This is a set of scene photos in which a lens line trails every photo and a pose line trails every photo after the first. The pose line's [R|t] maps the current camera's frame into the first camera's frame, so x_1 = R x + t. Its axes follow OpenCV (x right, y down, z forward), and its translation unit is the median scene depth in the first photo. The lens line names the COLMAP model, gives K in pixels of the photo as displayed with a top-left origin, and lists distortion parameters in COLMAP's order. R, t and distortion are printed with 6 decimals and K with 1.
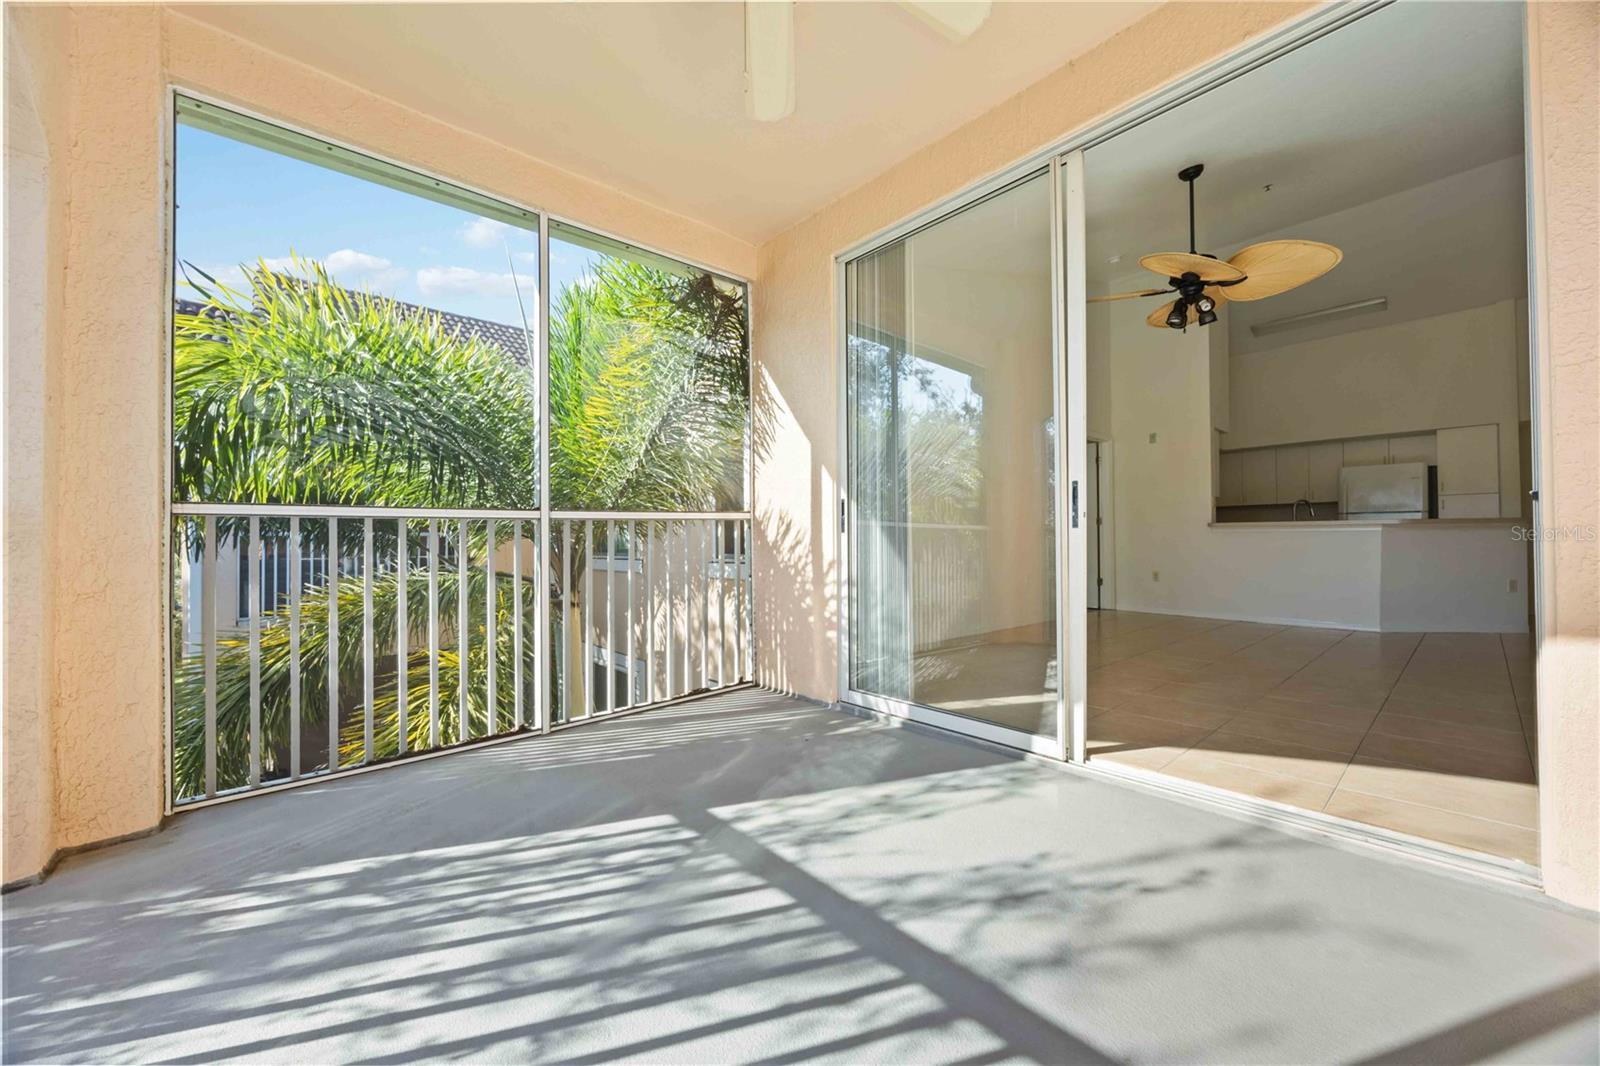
lens RADIAL K [[613.3, 0, 791.1], [0, 613.3, 531.2], [0, 0, 1]] dist [-0.000394, 0.000119]
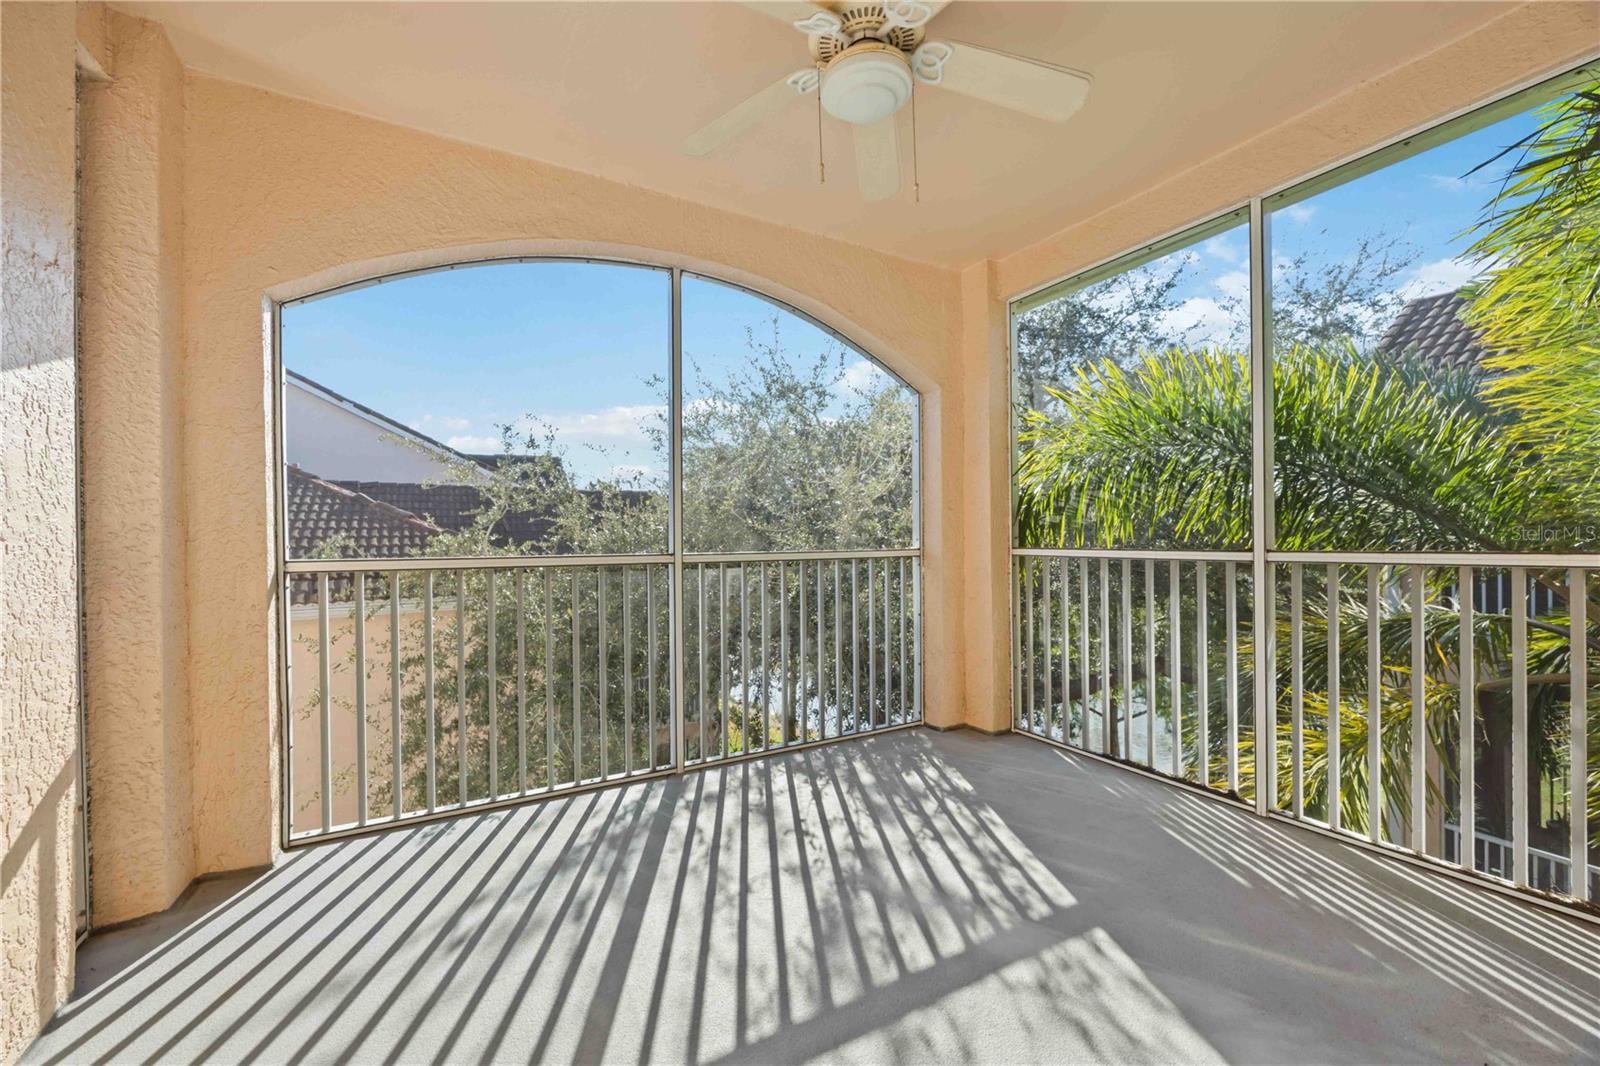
lens RADIAL K [[609.3, 0, 800.7], [0, 609.3, 545.8], [0, 0, 1]] dist [0.000286, 0.000263]
pose [[-0.170065, 0.008296, -0.985398, 0.775470], [0.004082, 0.999962, 0.007714, -0.073645], [0.985424, -0.002710, -0.170092, 0.764361]]
